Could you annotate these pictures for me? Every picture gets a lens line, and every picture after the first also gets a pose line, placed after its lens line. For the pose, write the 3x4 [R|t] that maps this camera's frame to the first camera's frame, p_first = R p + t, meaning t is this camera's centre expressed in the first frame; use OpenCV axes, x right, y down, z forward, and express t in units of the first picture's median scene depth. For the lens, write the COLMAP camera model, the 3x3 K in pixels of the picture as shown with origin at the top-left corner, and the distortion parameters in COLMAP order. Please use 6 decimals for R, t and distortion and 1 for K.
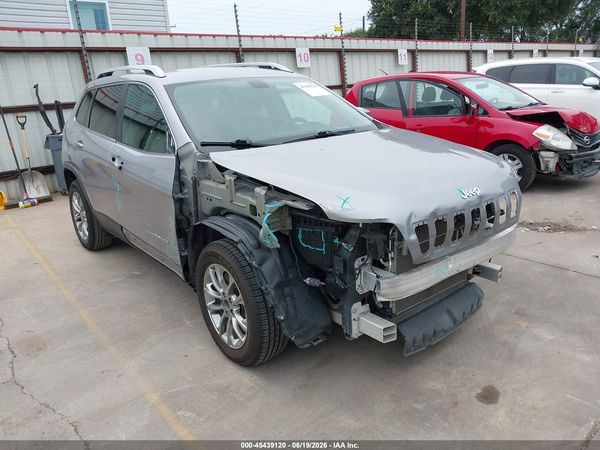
lens RADIAL K [[480.8, 0, 300.0], [0, 480.8, 209.0], [0, 0, 1]] dist [0.005005, -0.007755]
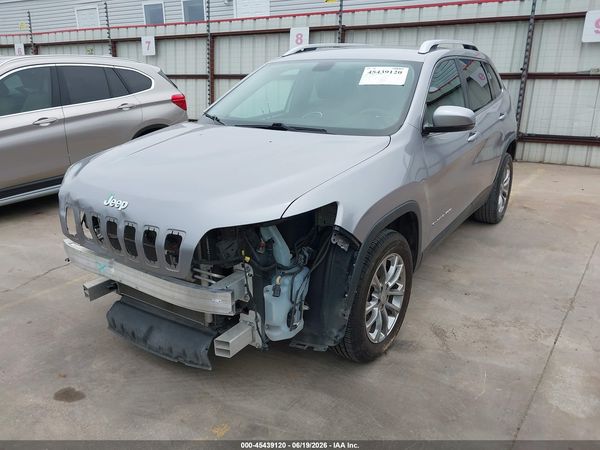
lens RADIAL K [[477.7, 0, 309.2], [0, 477.7, 227.6], [0, 0, 1]] dist [0.013633, 0.002475]
pose [[0.296775, 0.349439, -0.888717, 0.856210], [-0.255162, 0.925824, 0.278821, -0.222891], [0.920226, 0.144020, 0.363925, 0.687224]]
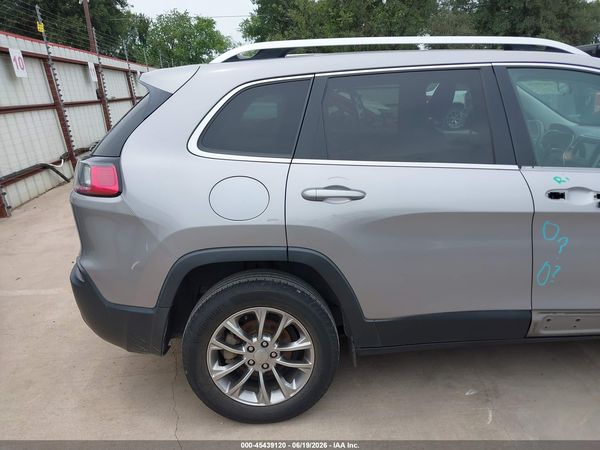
lens RADIAL K [[479.1, 0, 299.3], [0, 479.1, 214.0], [0, 0, 1]] dist [0.006489, -0.005100]
pose [[0.592214, -0.177753, 0.785931, -1.045045], [0.213670, 0.975090, 0.059531, -0.186482], [-0.776935, 0.132675, 0.615442, 0.922716]]
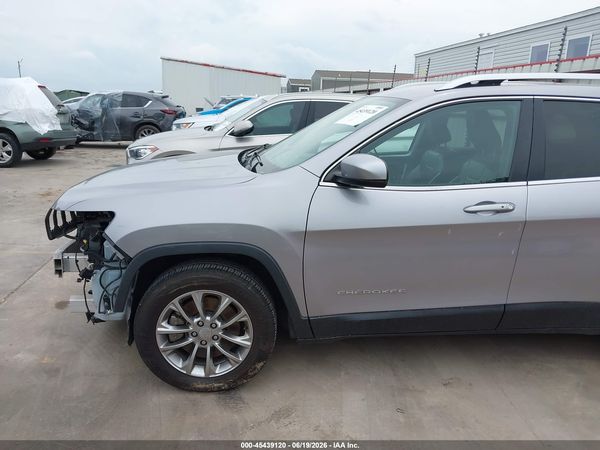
lens RADIAL K [[479.1, 0, 299.3], [0, 479.1, 214.0], [0, 0, 1]] dist [0.006489, -0.005100]
pose [[-0.571603, 0.217497, -0.791179, 0.722572], [-0.216166, 0.890251, 0.400906, -0.416720], [0.791544, 0.400185, -0.461855, 1.430889]]
